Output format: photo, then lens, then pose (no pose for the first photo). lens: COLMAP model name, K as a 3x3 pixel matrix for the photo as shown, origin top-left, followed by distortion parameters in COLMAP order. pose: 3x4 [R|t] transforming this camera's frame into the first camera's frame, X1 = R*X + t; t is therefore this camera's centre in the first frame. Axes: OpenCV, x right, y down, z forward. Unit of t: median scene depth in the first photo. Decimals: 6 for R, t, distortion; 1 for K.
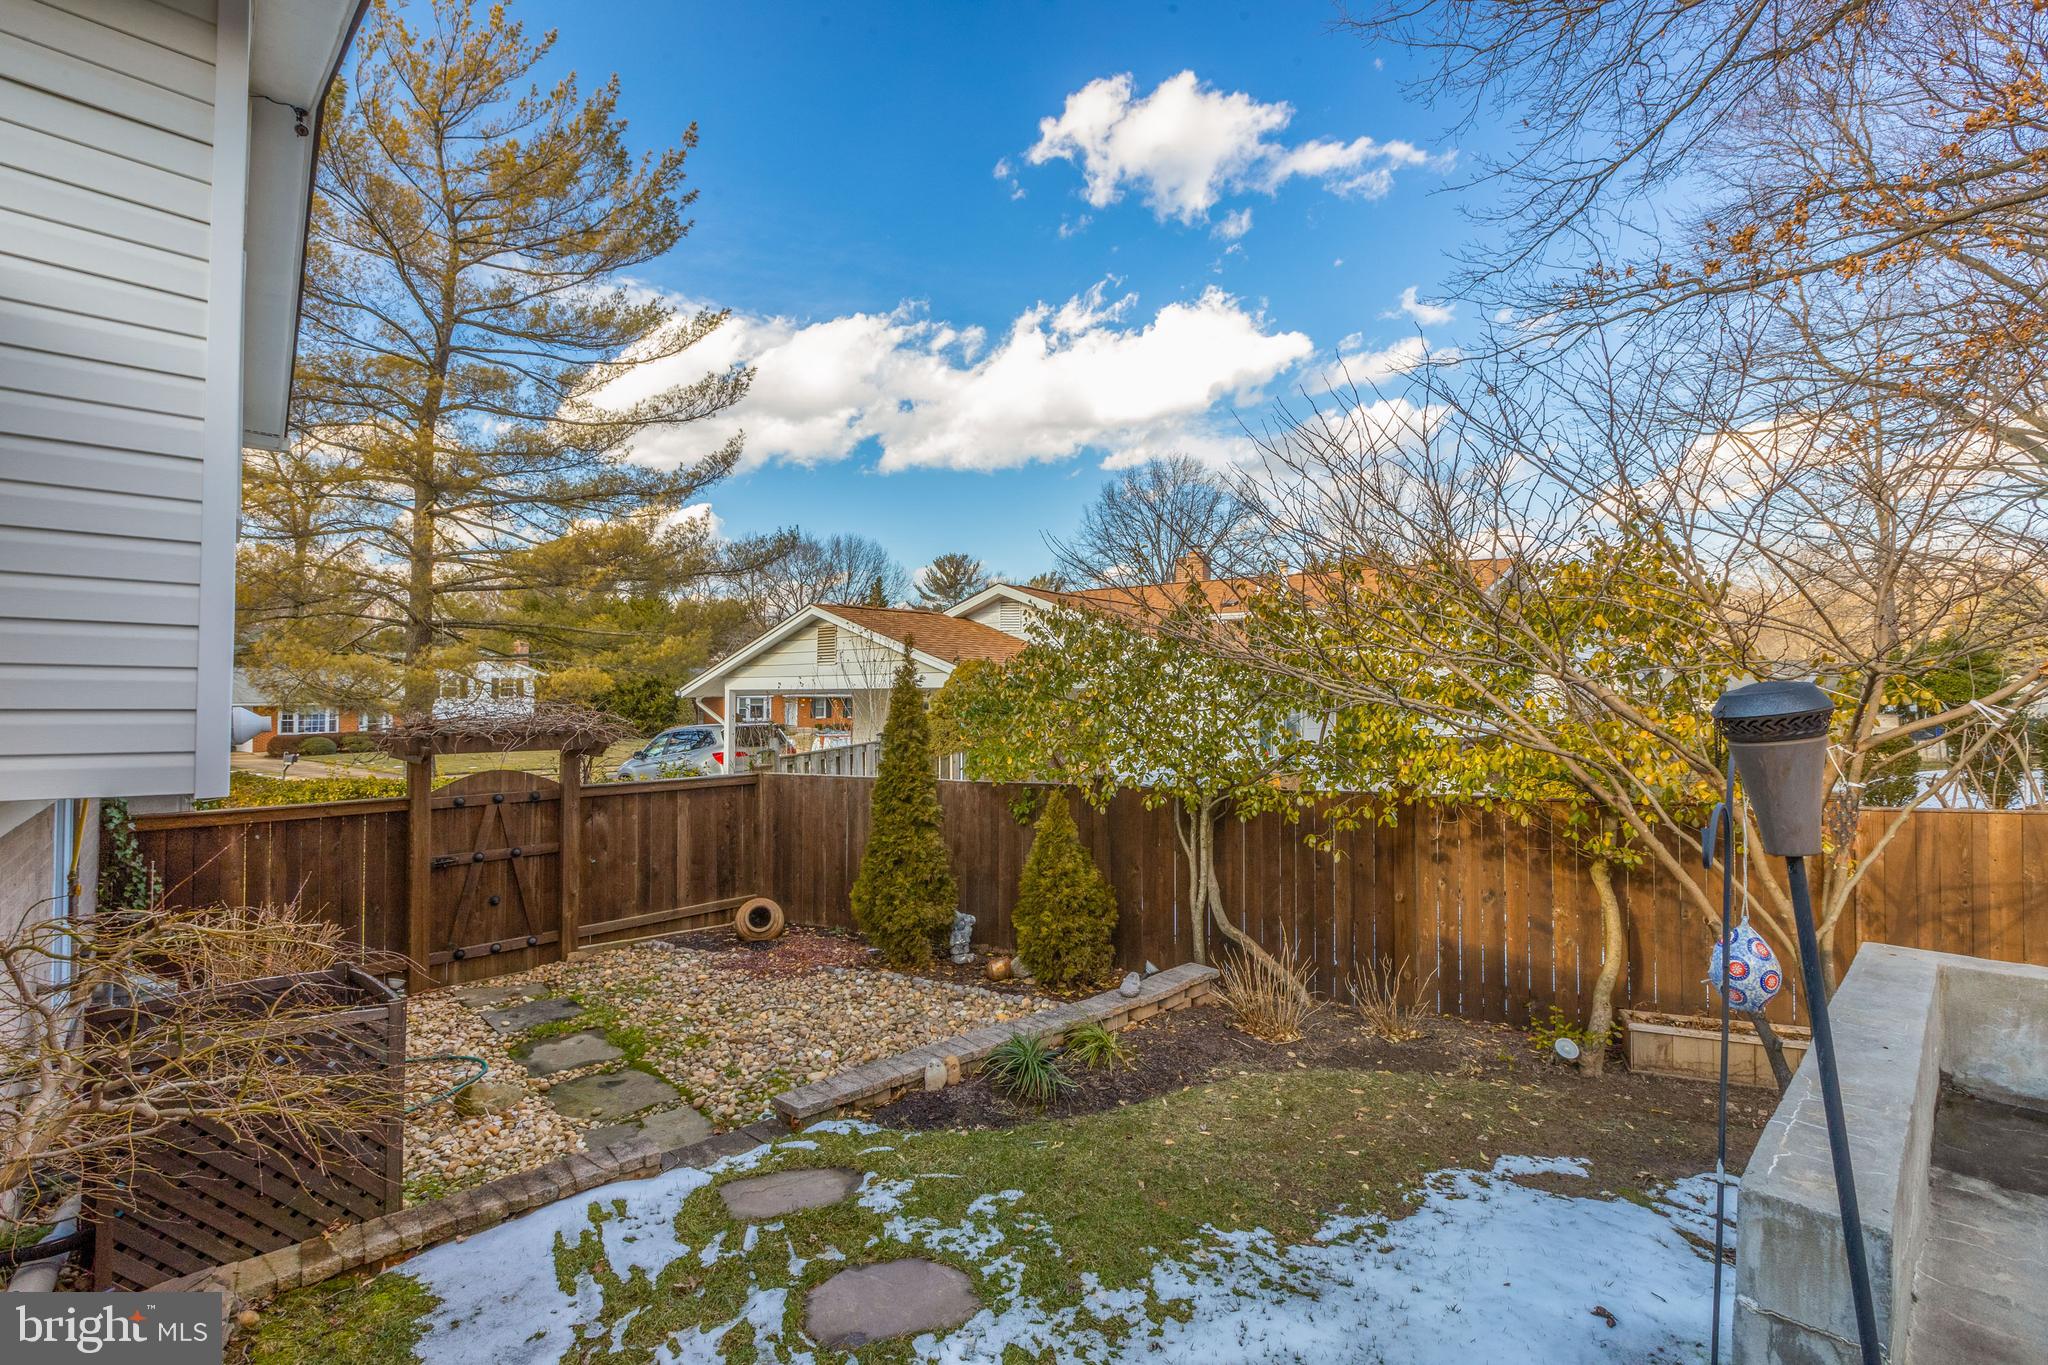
lens RADIAL K [[914.9, 0, 1026.7], [0, 914.9, 675.7], [0, 0, 1]] dist [-0.006618, -0.000811]
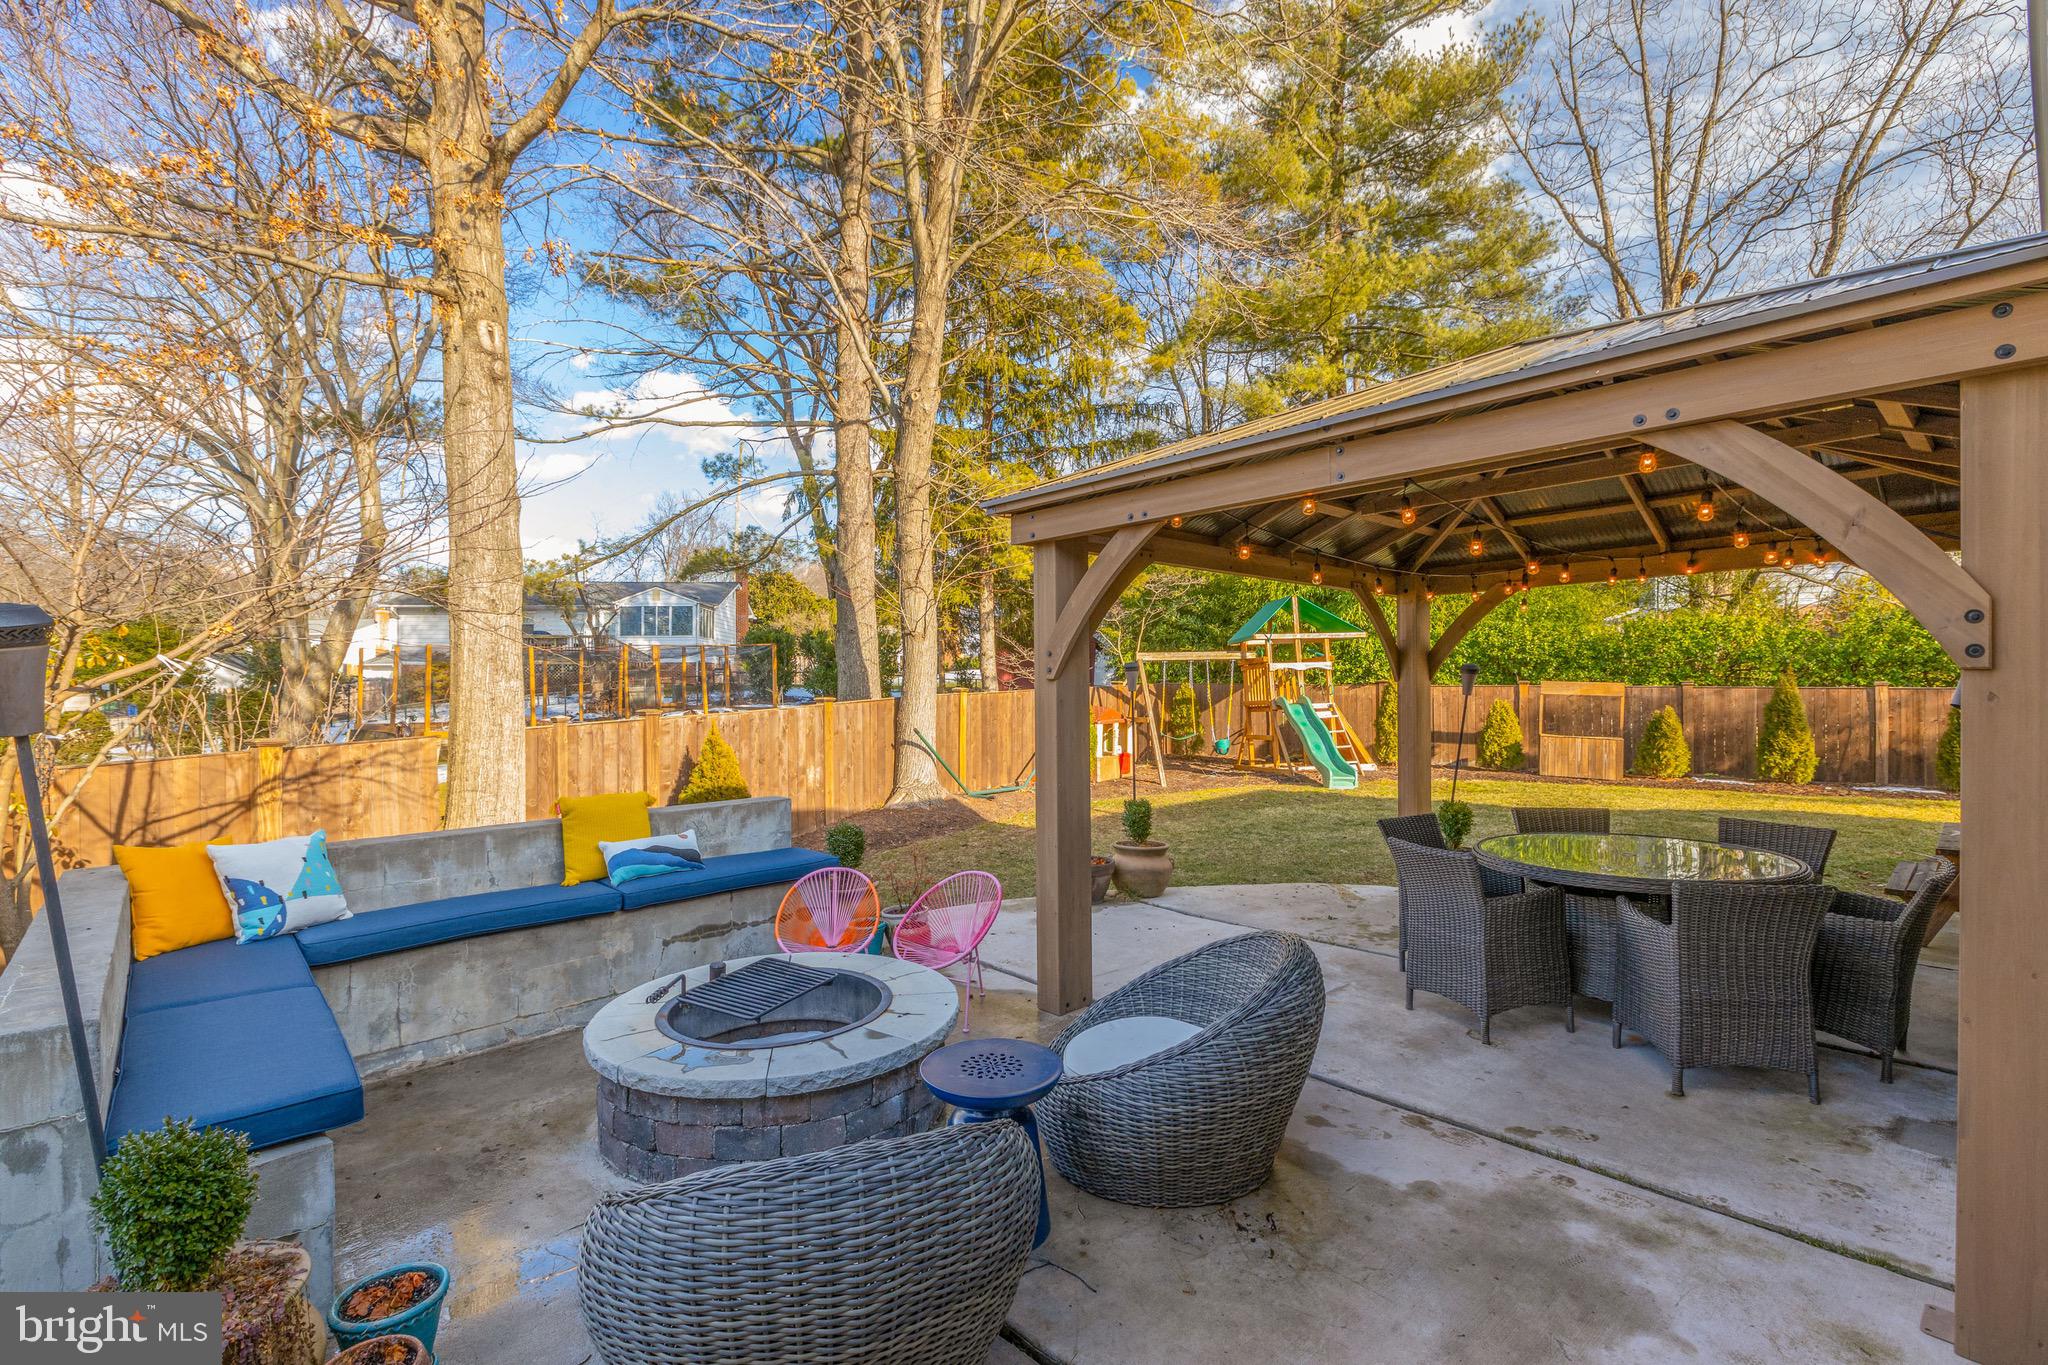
lens RADIAL K [[914.9, 0, 1029.5], [0, 914.9, 681.4], [0, 0, 1]] dist [-0.006618, -0.000811]
pose [[0.003787, -0.013306, 0.999904, -0.078581], [-0.013721, 0.999817, 0.013357, 0.014375], [-0.999899, -0.013771, 0.003604, -0.078397]]
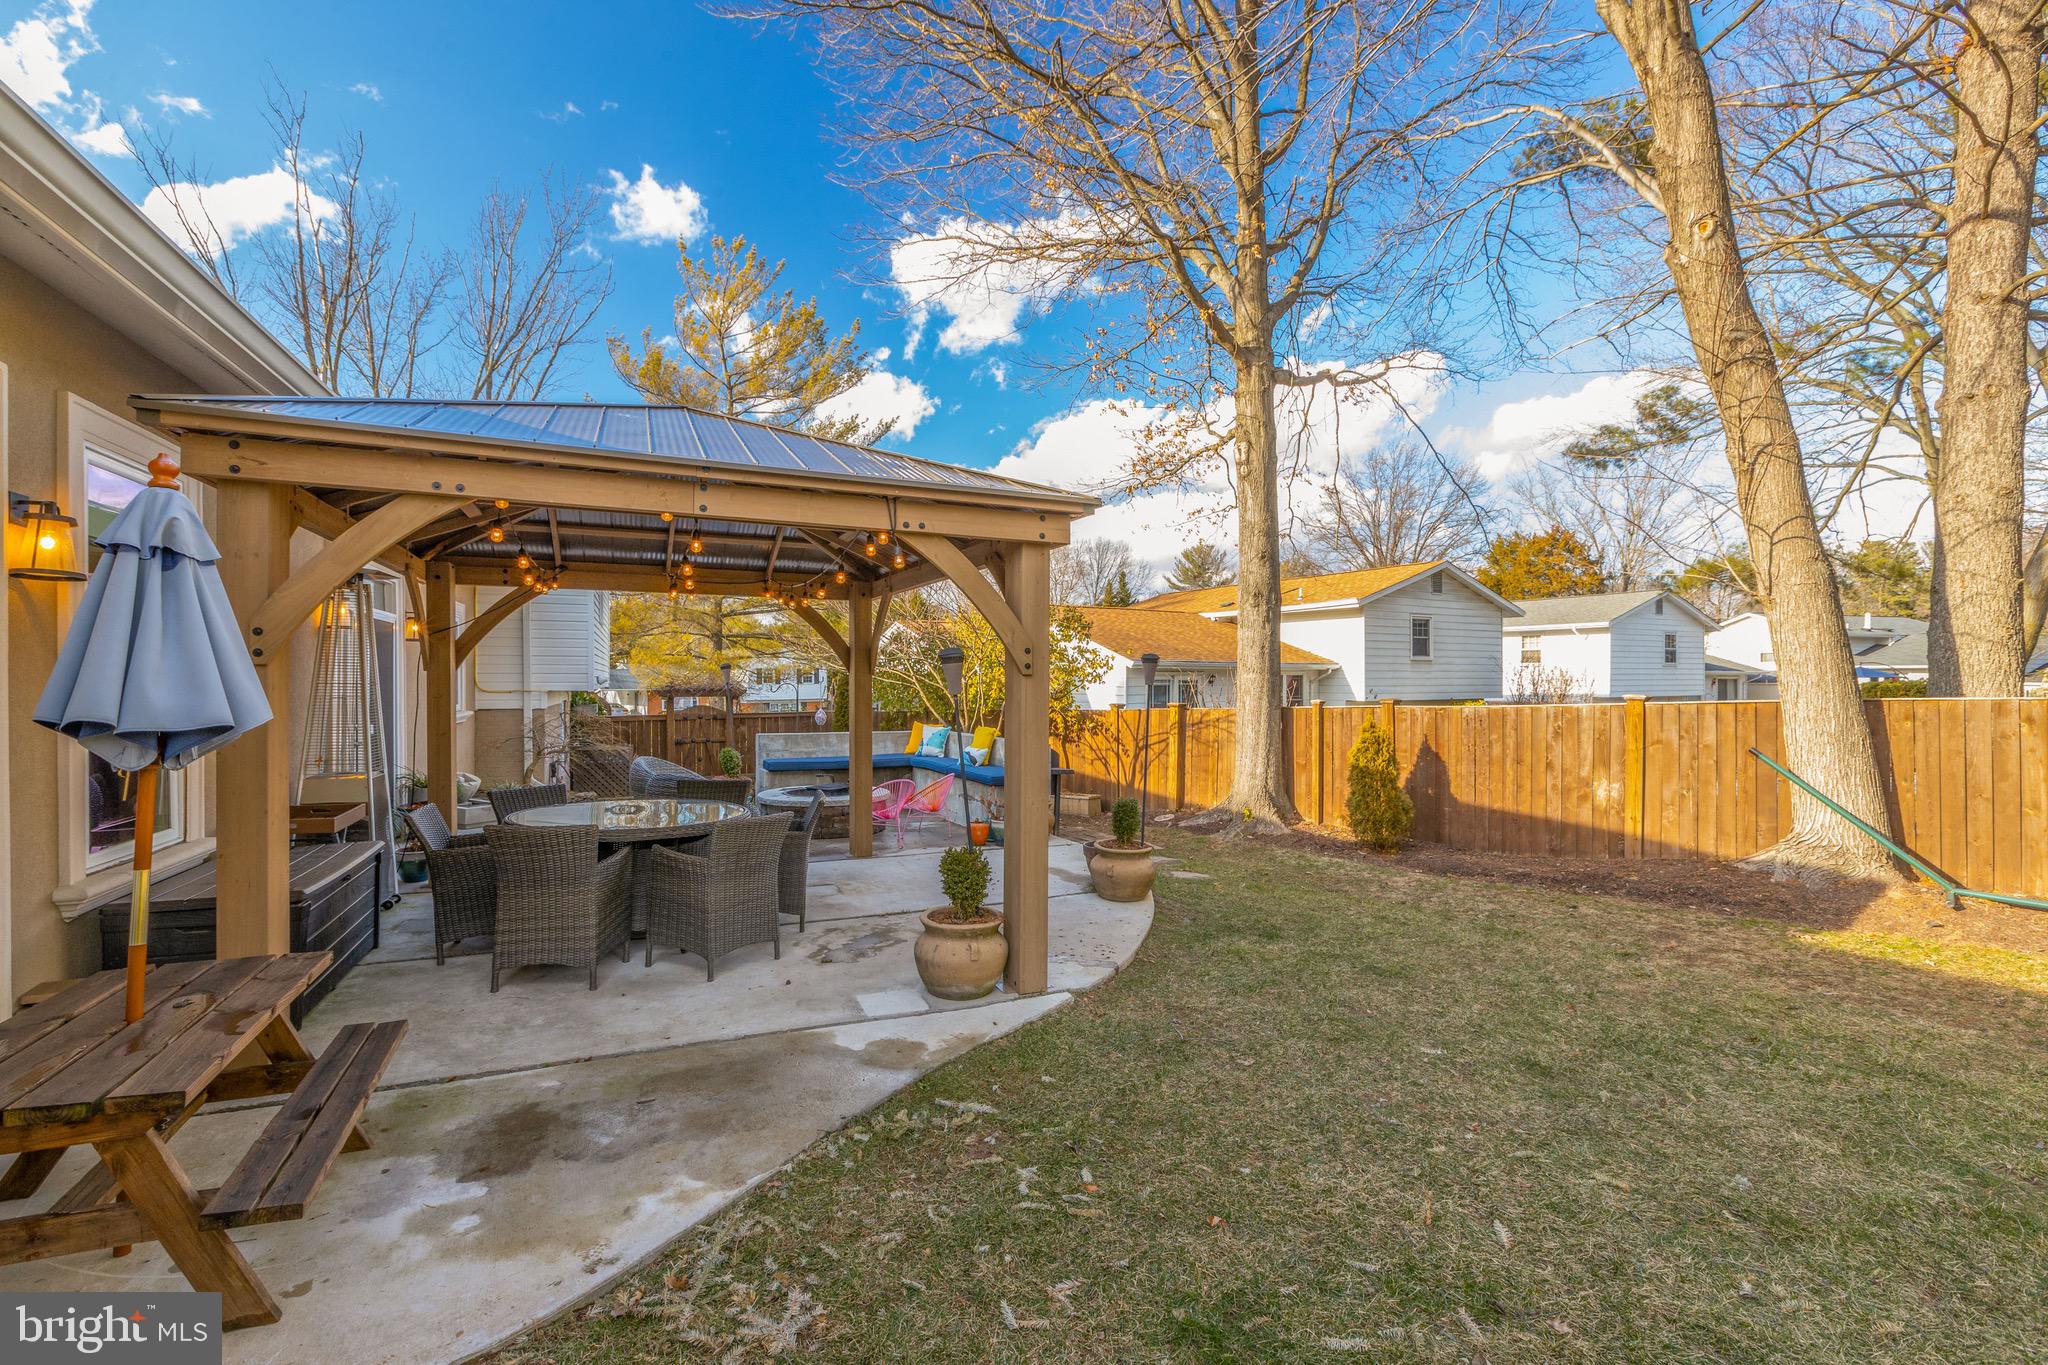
lens RADIAL K [[914.9, 0, 1031.4], [0, 914.9, 683.4], [0, 0, 1]] dist [-0.006618, -0.000811]
pose [[0.947968, -0.011535, -0.318158, 1.126935], [0.019164, 0.999599, 0.020858, 0.013264], [0.317790, -0.025870, 0.947808, -1.120090]]
